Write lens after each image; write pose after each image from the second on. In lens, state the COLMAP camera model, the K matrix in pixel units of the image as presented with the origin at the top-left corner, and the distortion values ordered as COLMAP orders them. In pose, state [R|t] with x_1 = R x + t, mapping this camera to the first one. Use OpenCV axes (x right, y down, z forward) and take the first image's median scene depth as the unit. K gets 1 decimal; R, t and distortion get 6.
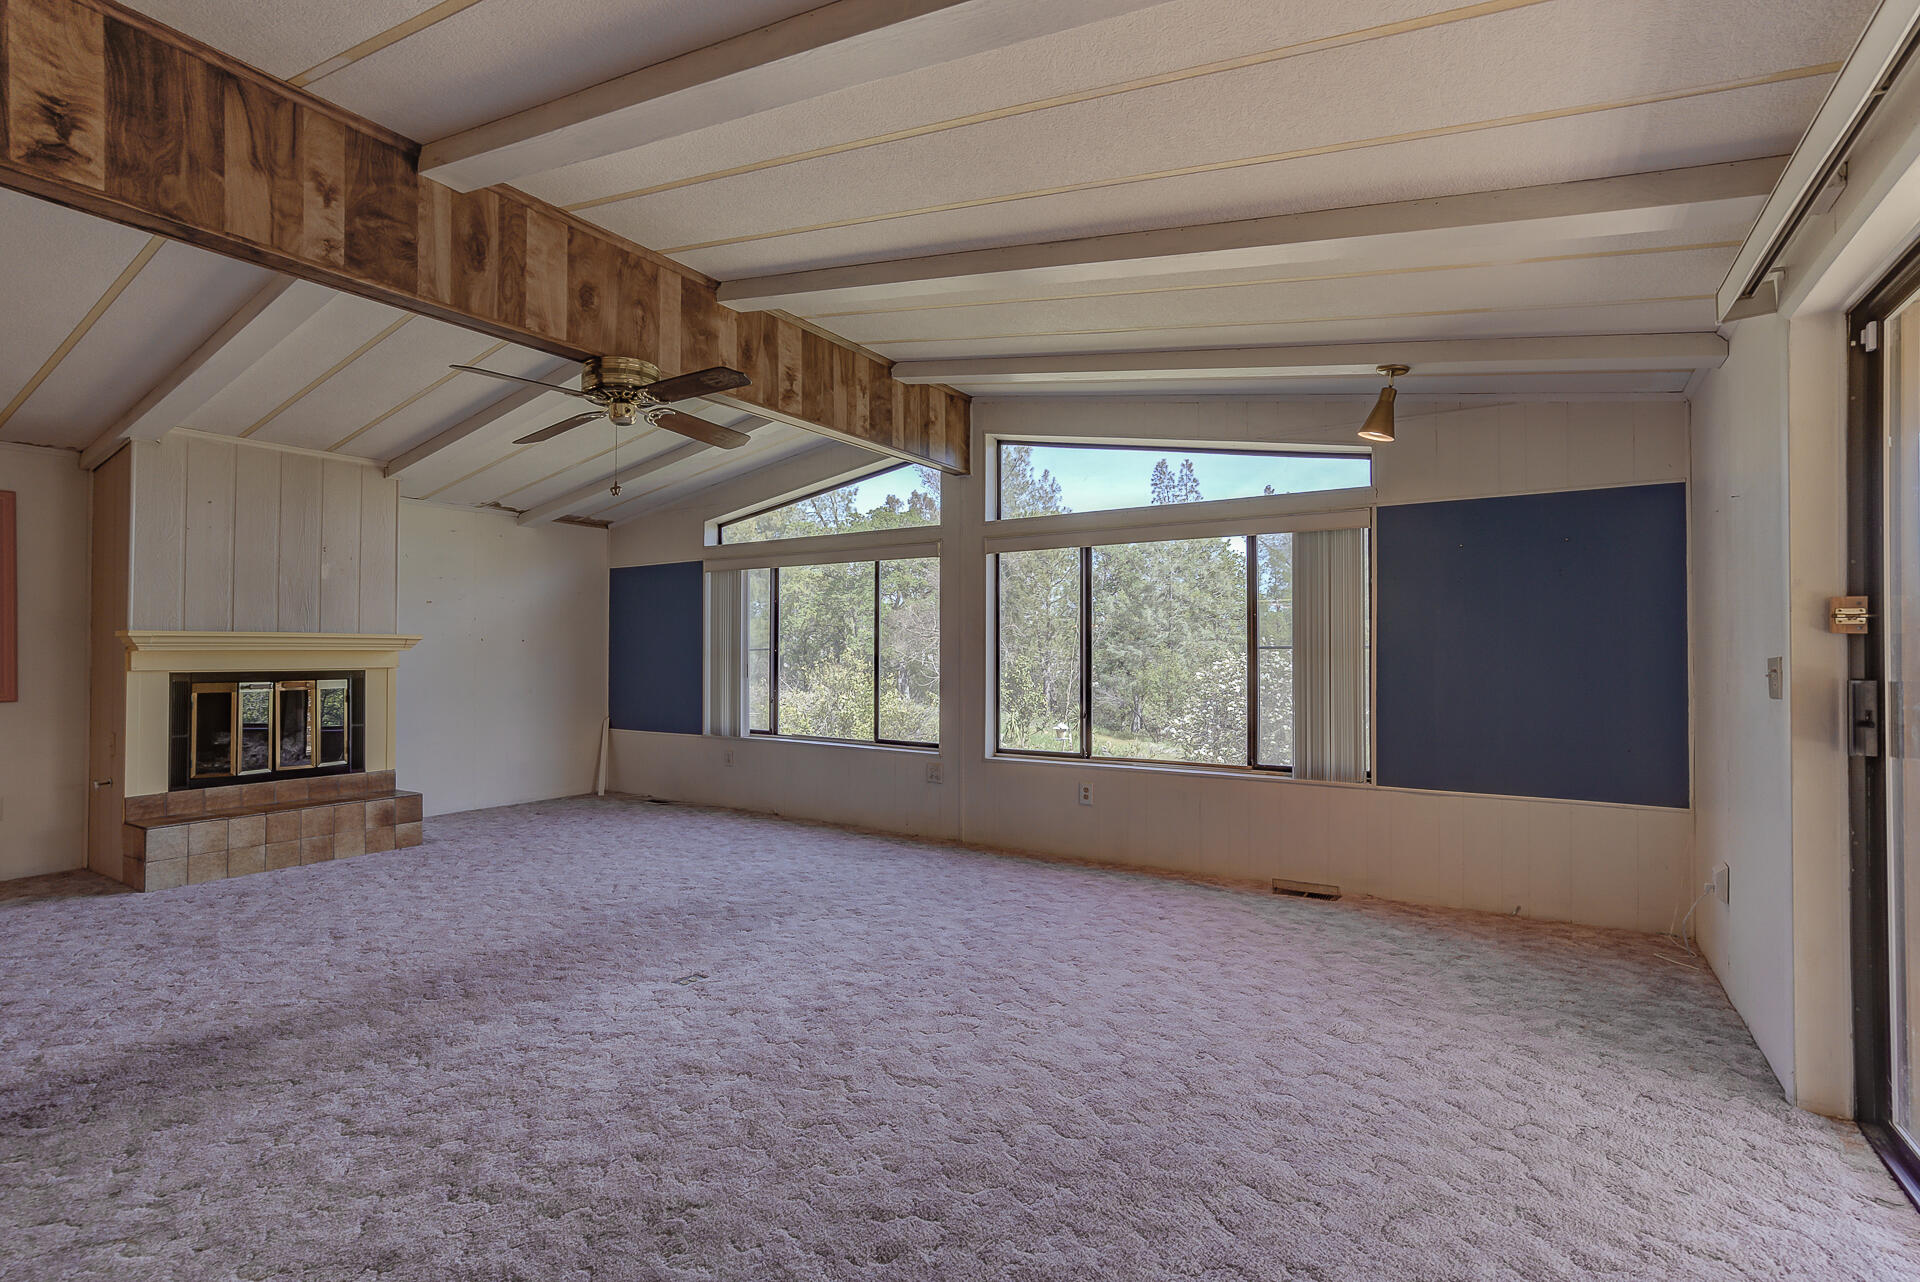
lens RADIAL K [[877.0, 0, 960.0], [0, 877.0, 641.0], [0, 0, 1]] dist [-0.036786, 0.021688]
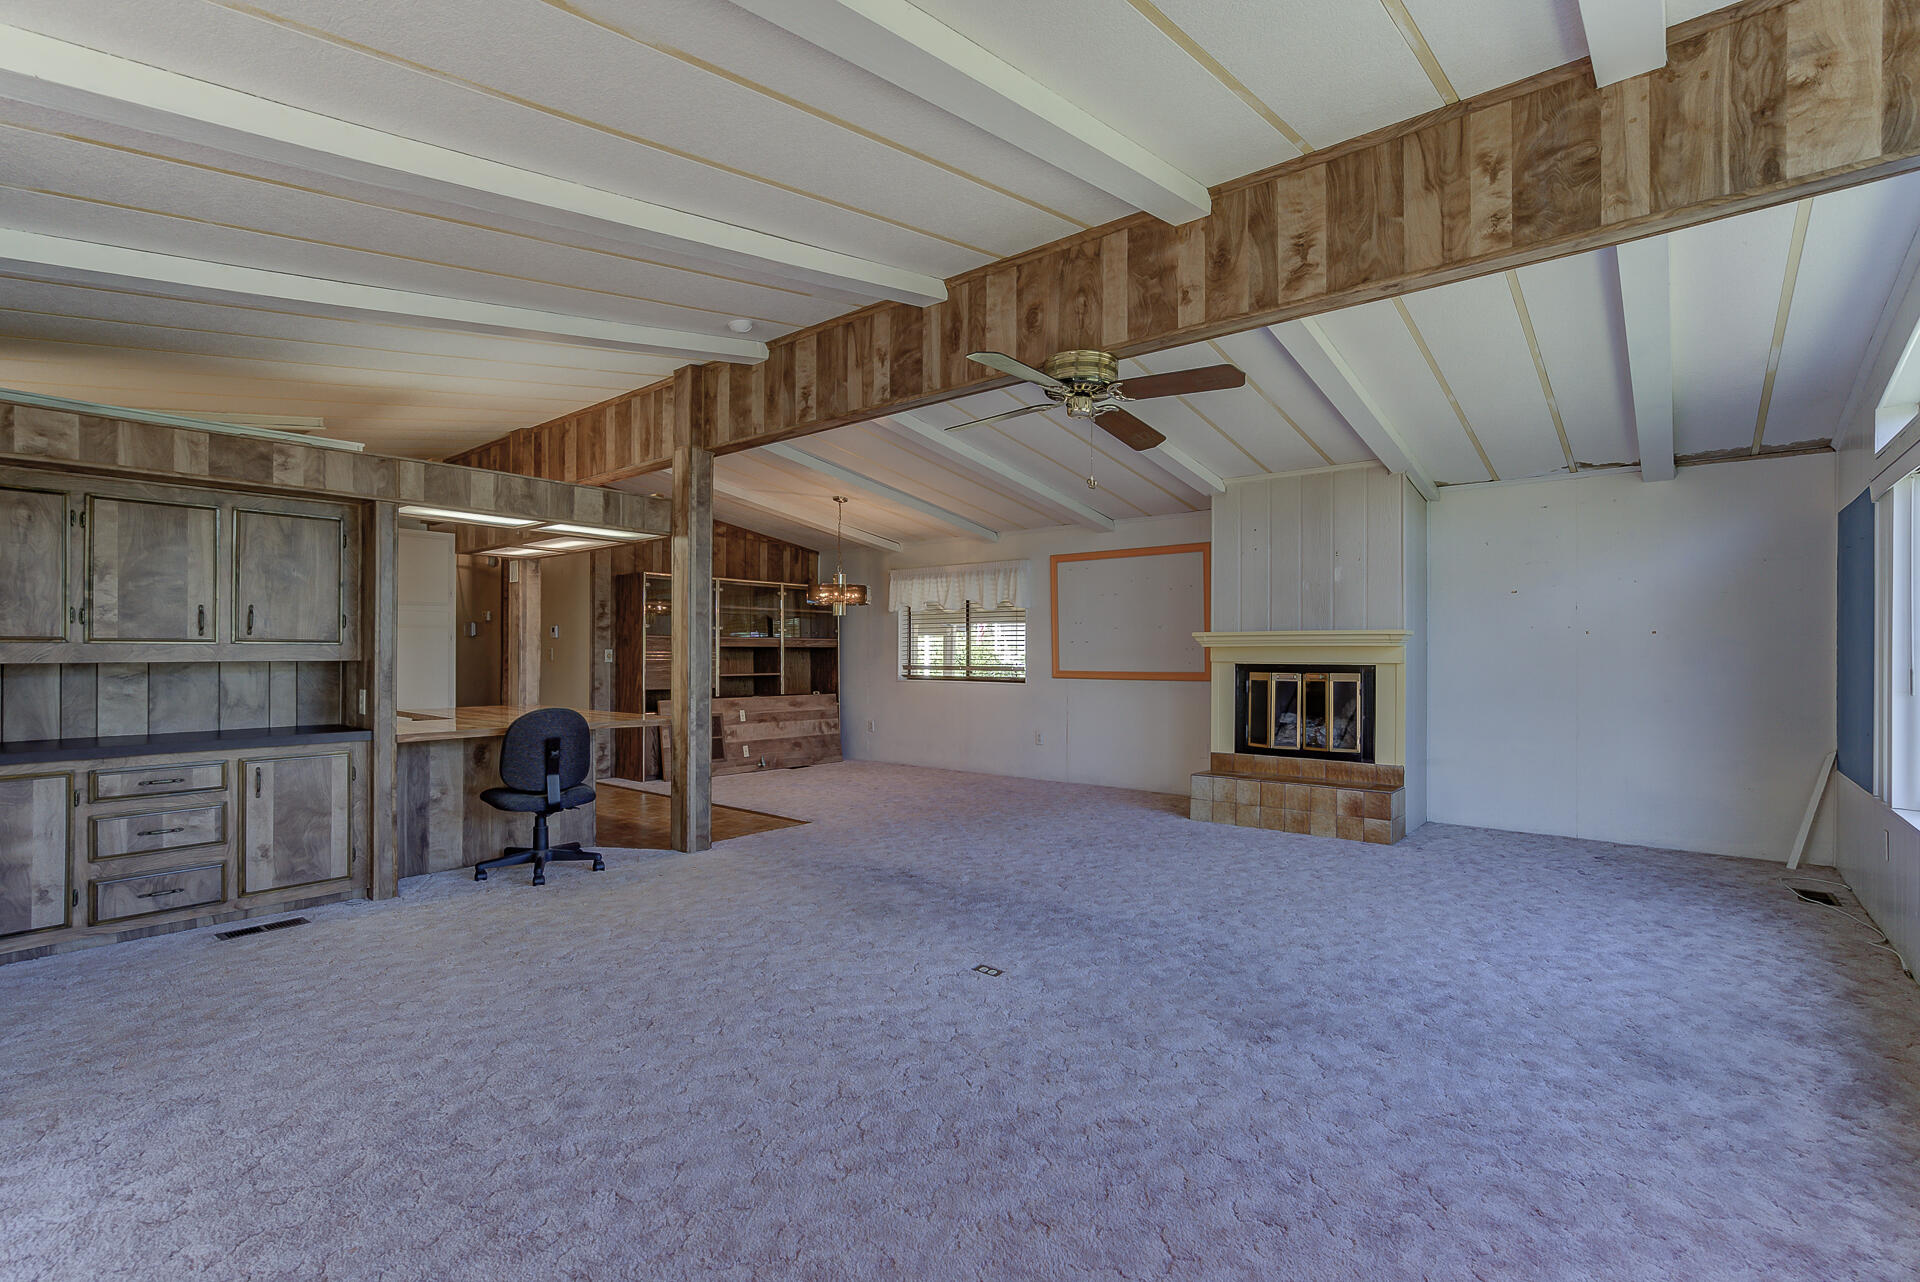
lens RADIAL K [[904.8, 0, 908.1], [0, 904.8, 678.4], [0, 0, 1]] dist [-0.003092, -0.000256]
pose [[-0.140781, 0.027590, -0.989656, 0.455680], [0.014319, 0.999564, 0.025830, 0.015792], [0.989937, -0.010535, -0.141114, 0.621767]]
